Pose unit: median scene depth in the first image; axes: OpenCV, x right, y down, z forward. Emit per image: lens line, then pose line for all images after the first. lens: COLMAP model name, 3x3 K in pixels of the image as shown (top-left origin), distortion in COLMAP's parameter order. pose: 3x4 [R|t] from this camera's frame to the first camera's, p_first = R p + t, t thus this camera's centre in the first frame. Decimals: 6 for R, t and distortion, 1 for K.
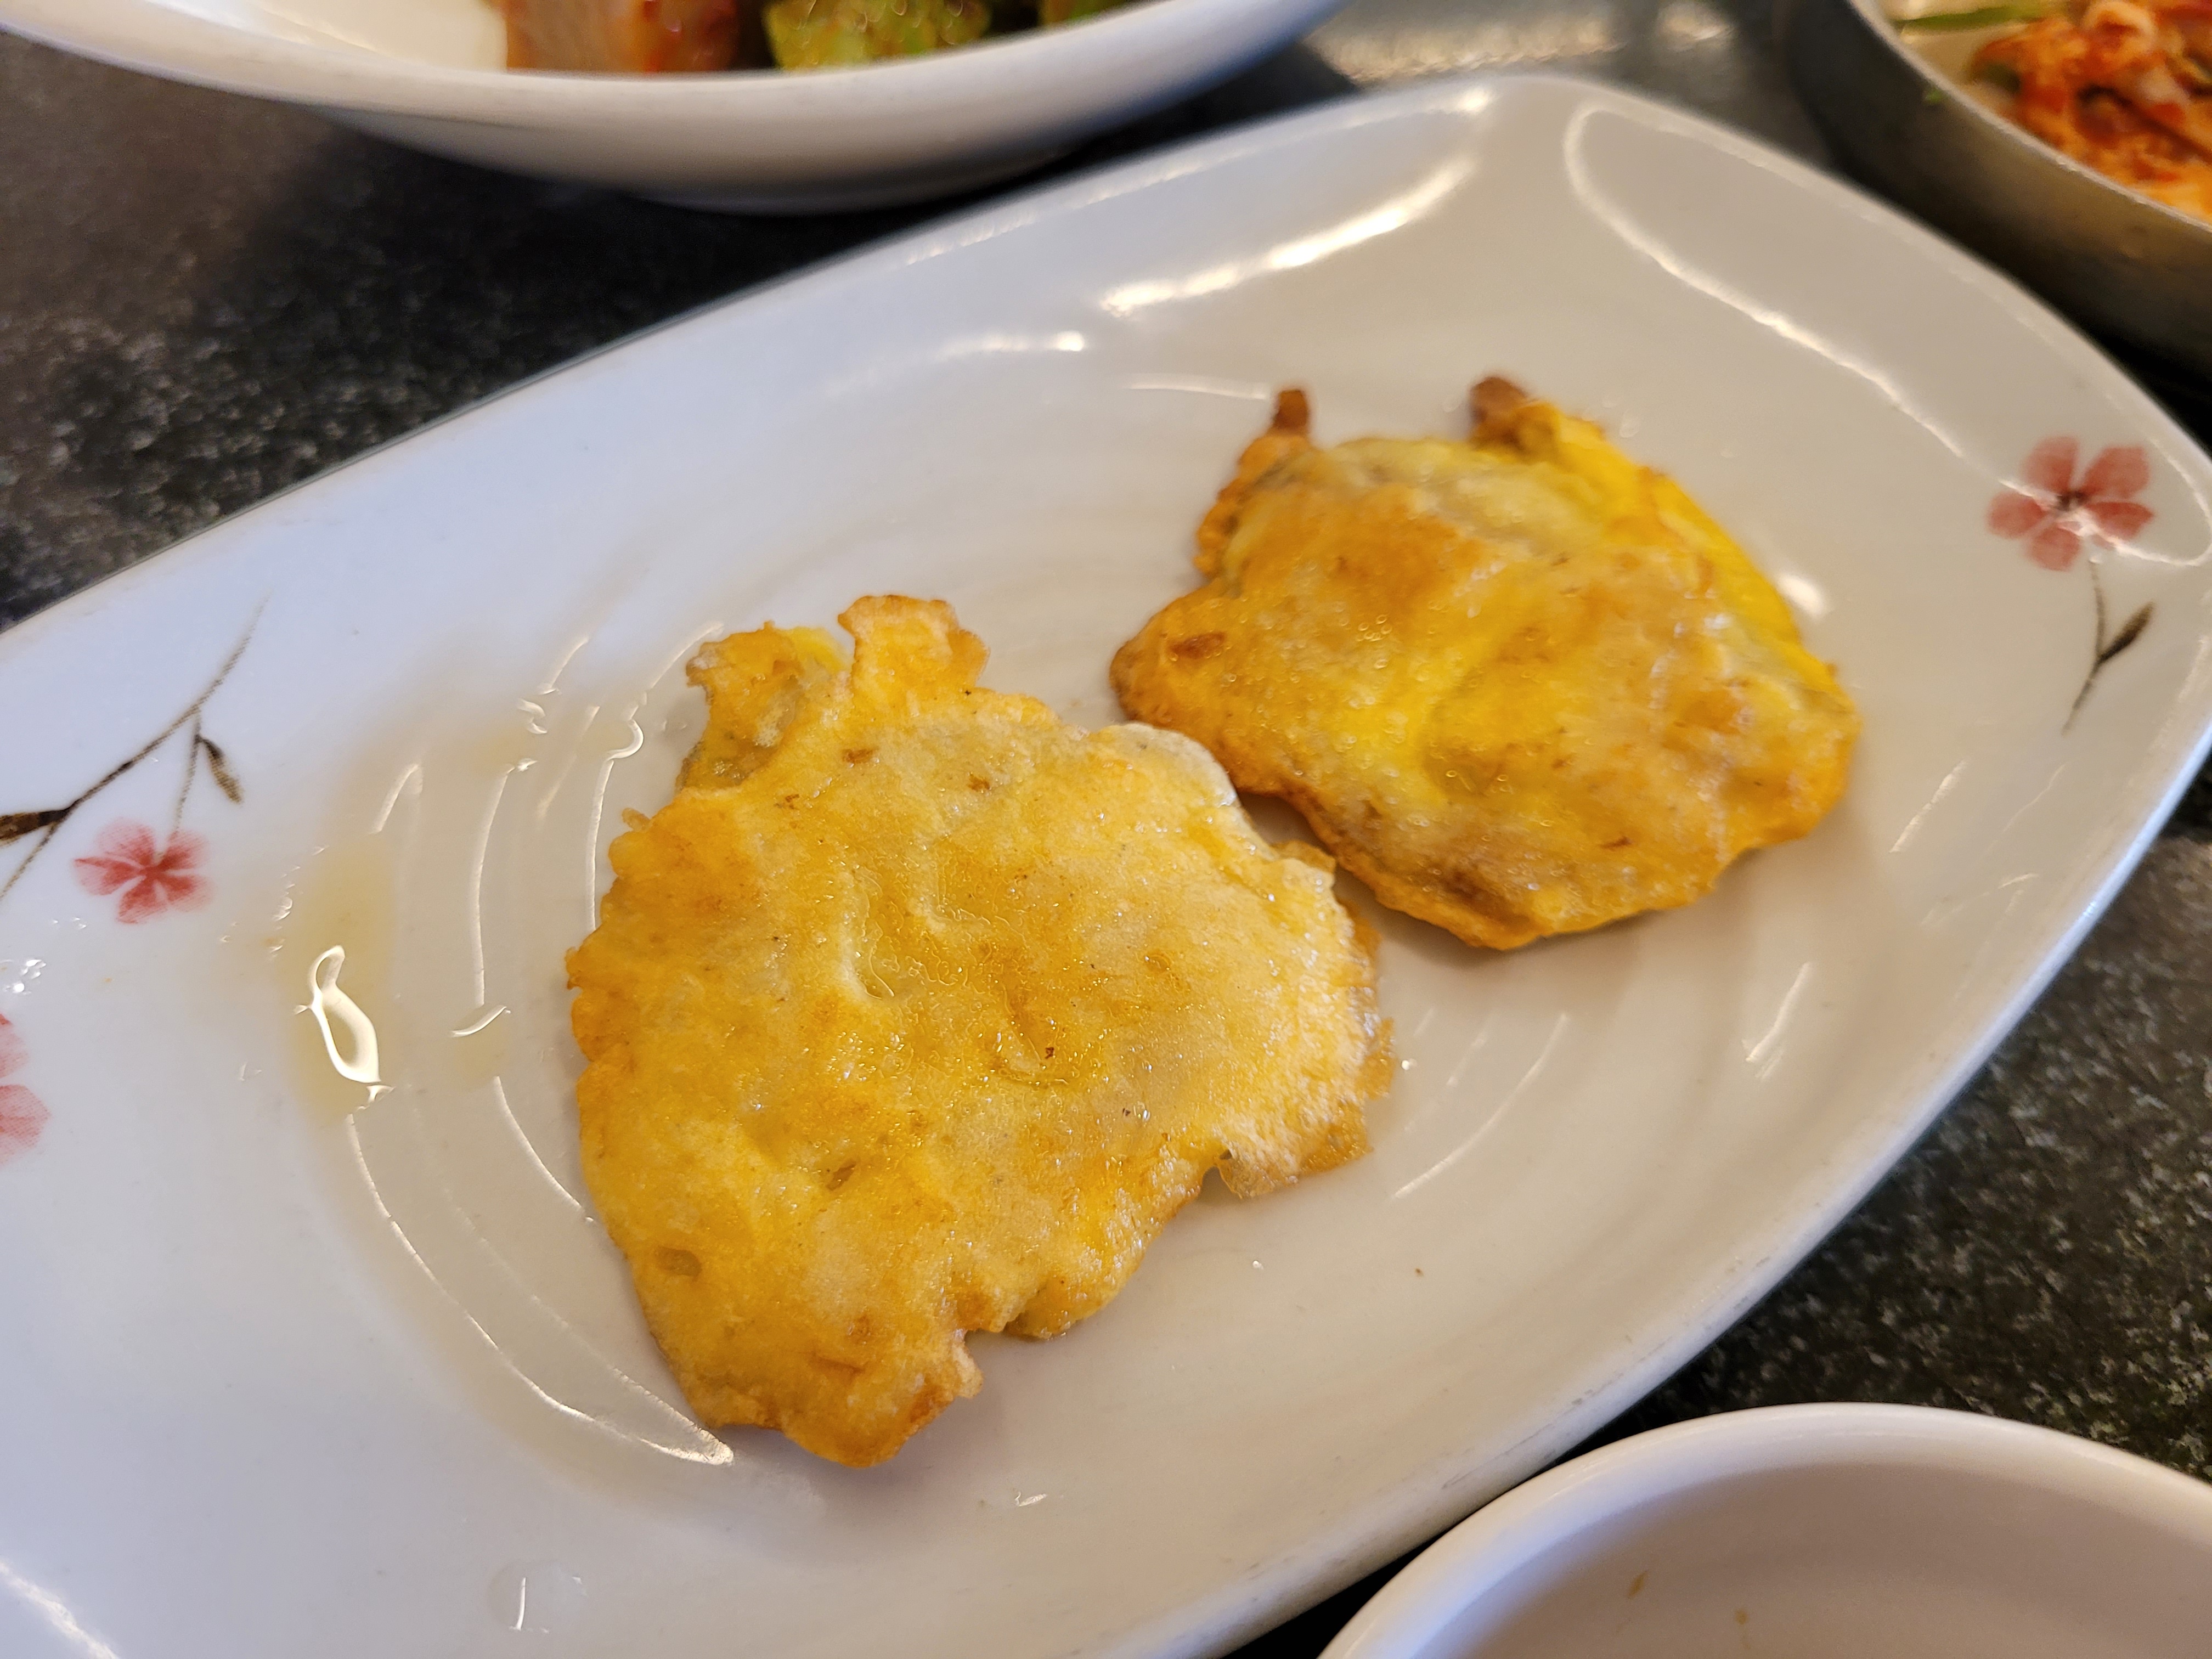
lens RADIAL K [[1742.1, 0, 1109.4], [0, 1742.1, 835.0], [0, 0, 1]] dist [-0.010361, -0.004945]
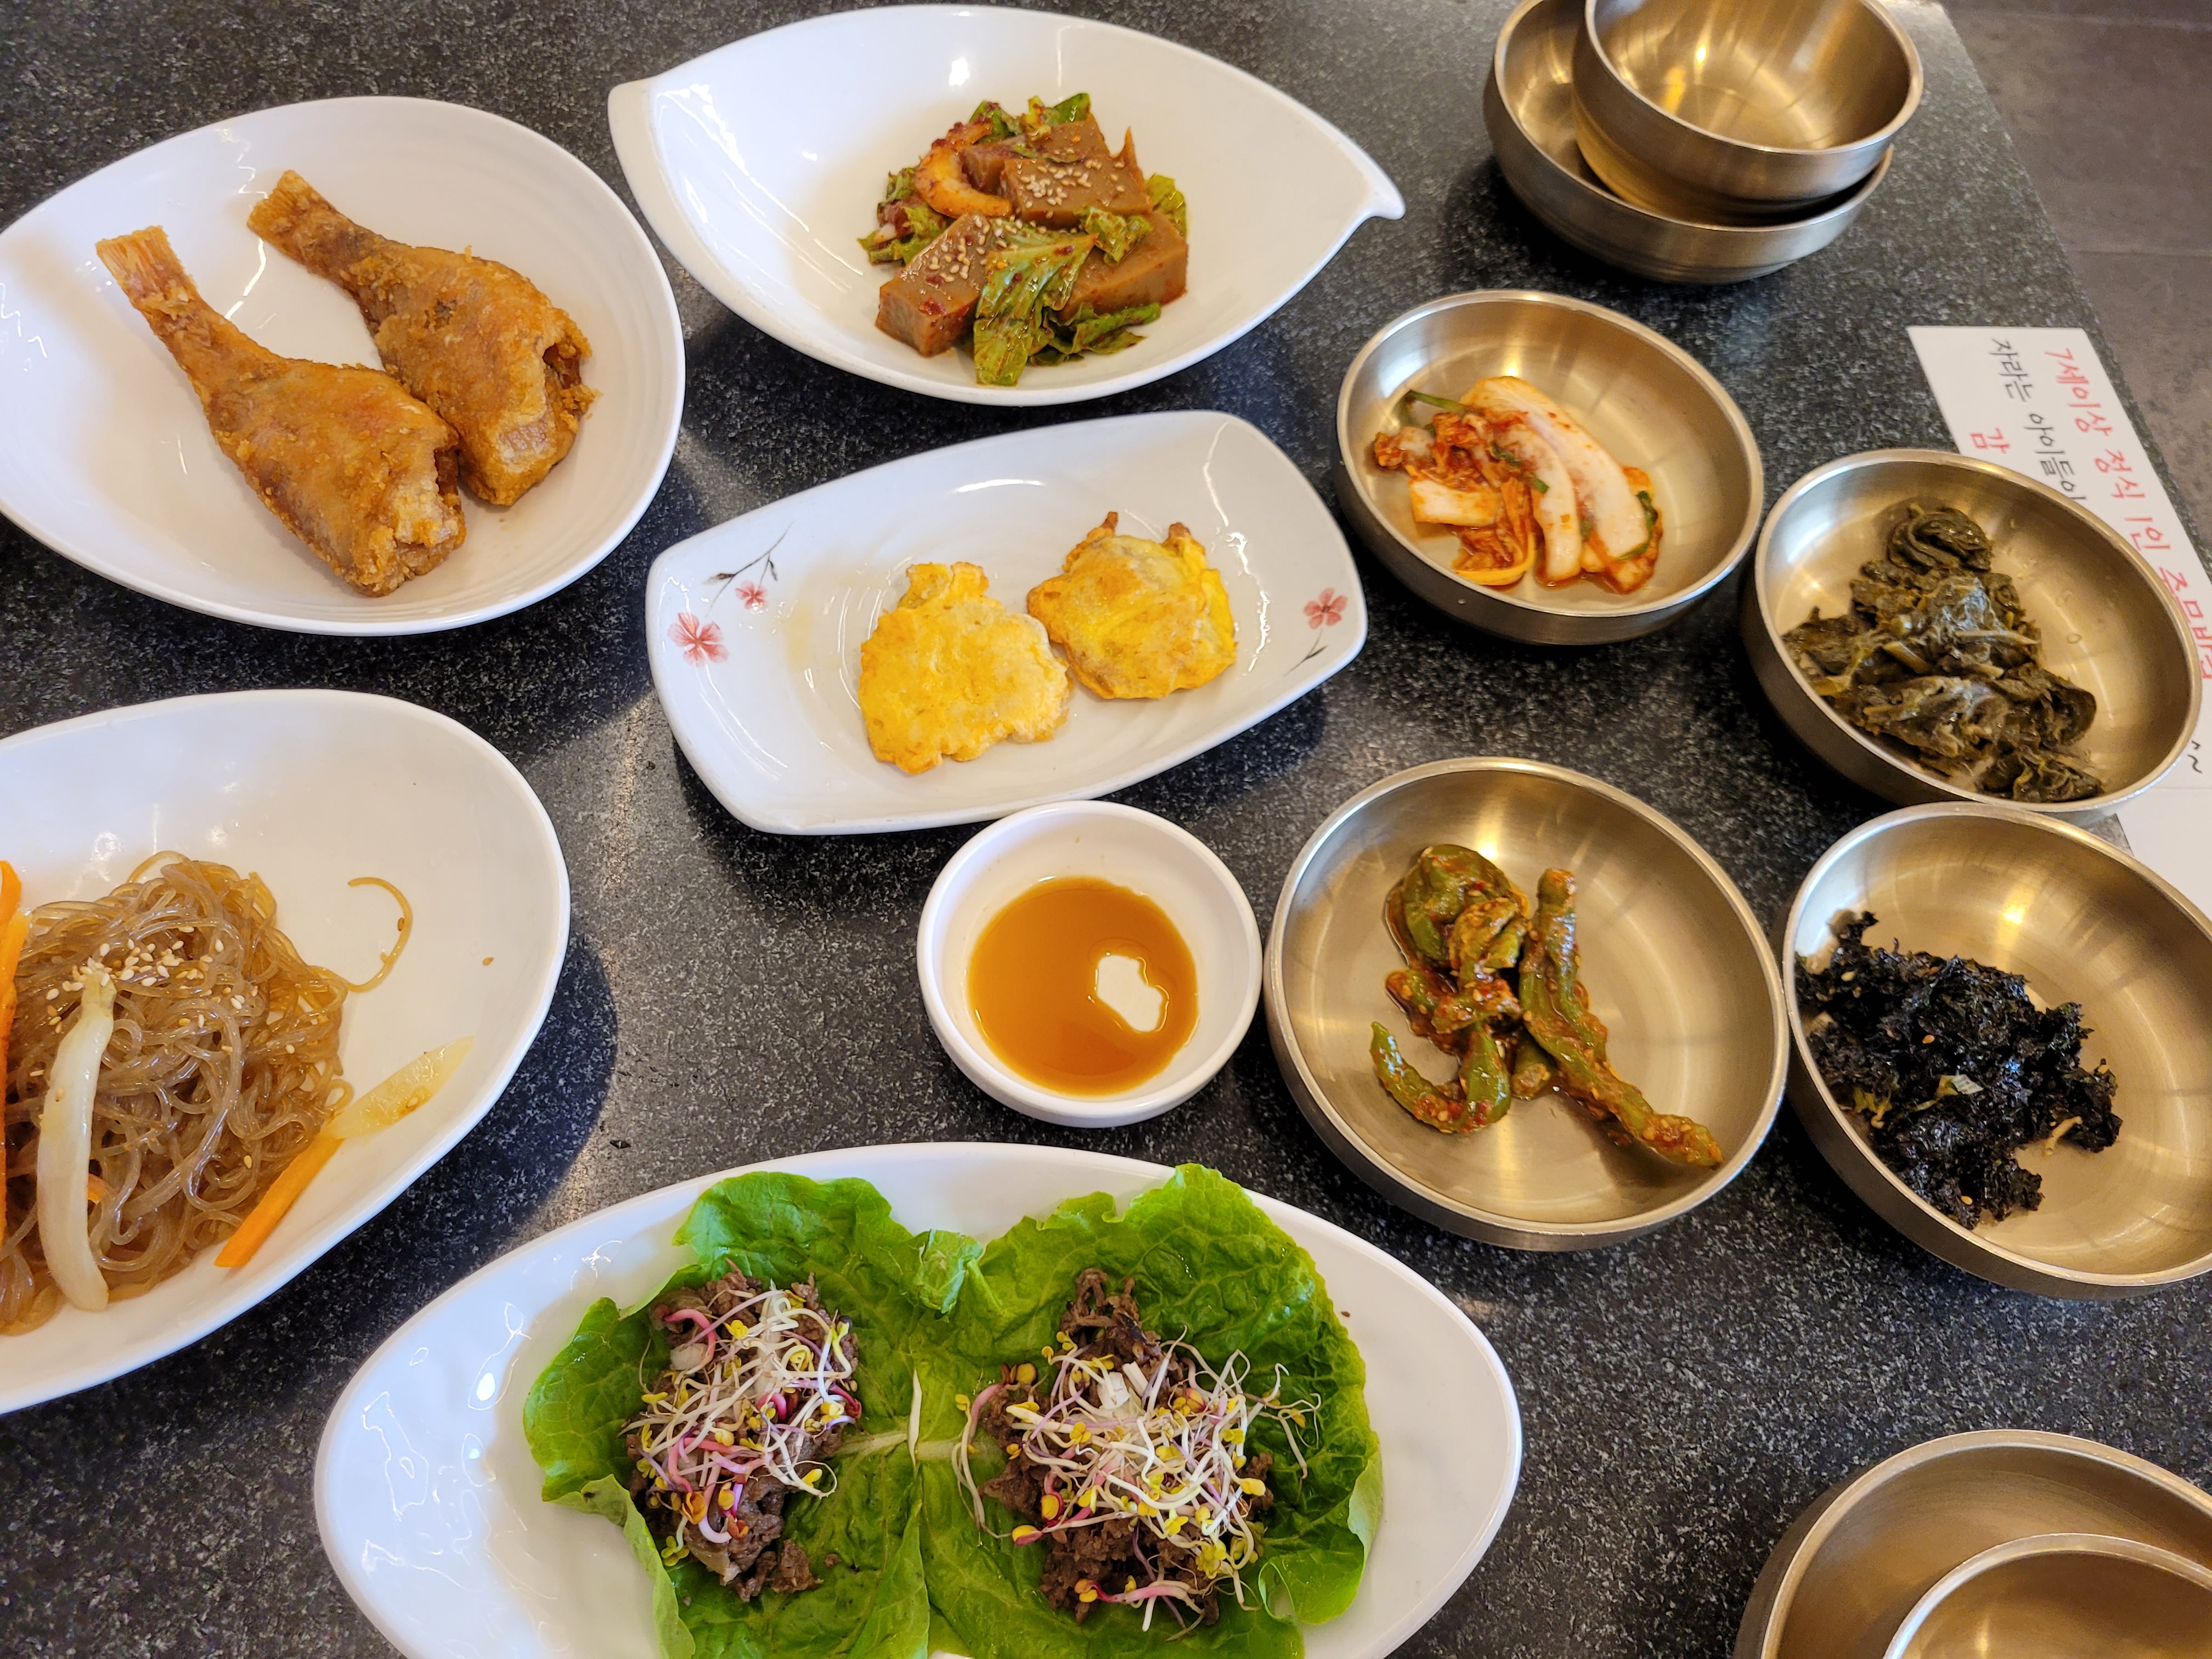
lens RADIAL K [[1659.9, 0, 1096.6], [0, 1659.9, 834.2], [0, 0, 1]] dist [0.012612, 0.006952]
pose [[0.973509, 0.226356, -0.032285, 0.374866], [-0.220411, 0.966598, 0.130795, -0.108558], [0.060813, -0.120214, 0.990884, -2.452558]]
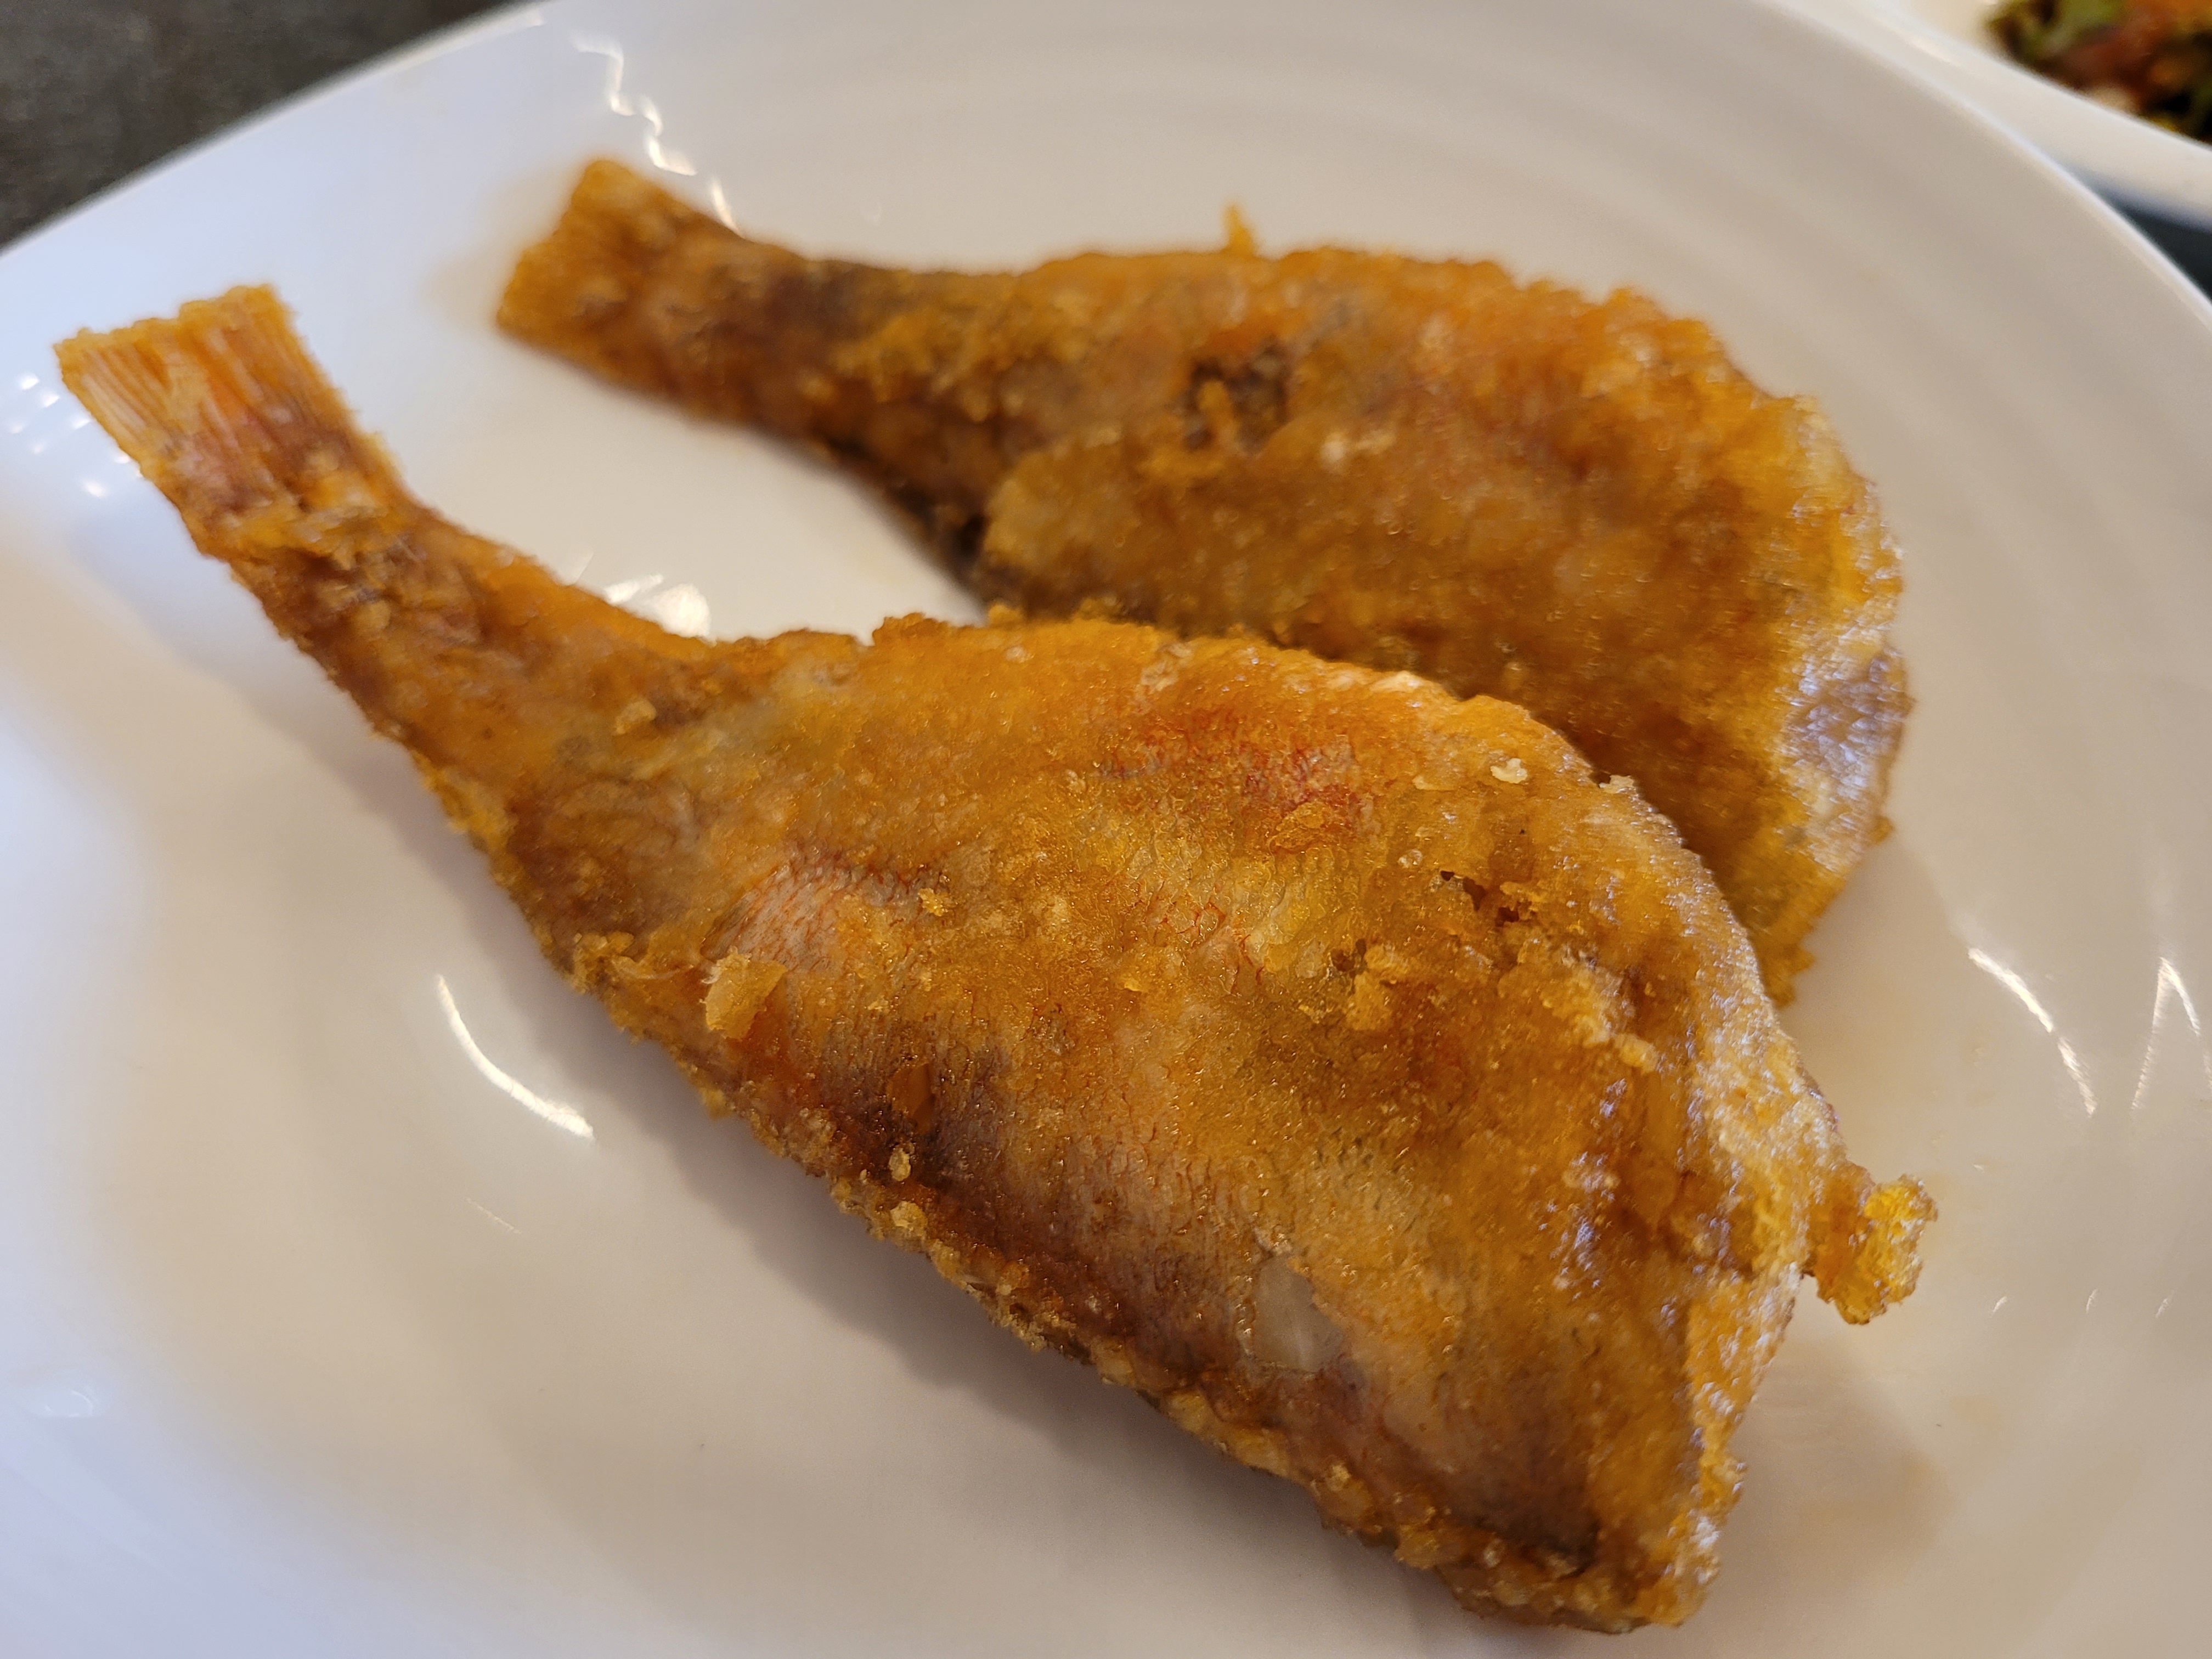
lens RADIAL K [[1696.4, 0, 1102.3], [0, 1696.4, 825.8], [0, 0, 1]] dist [0.000206, -0.003384]
pose [[0.997805, 0.033756, -0.056976, -1.370166], [-0.037806, 0.996719, -0.071570, -0.066772], [0.054373, 0.073567, 0.995807, 0.090477]]
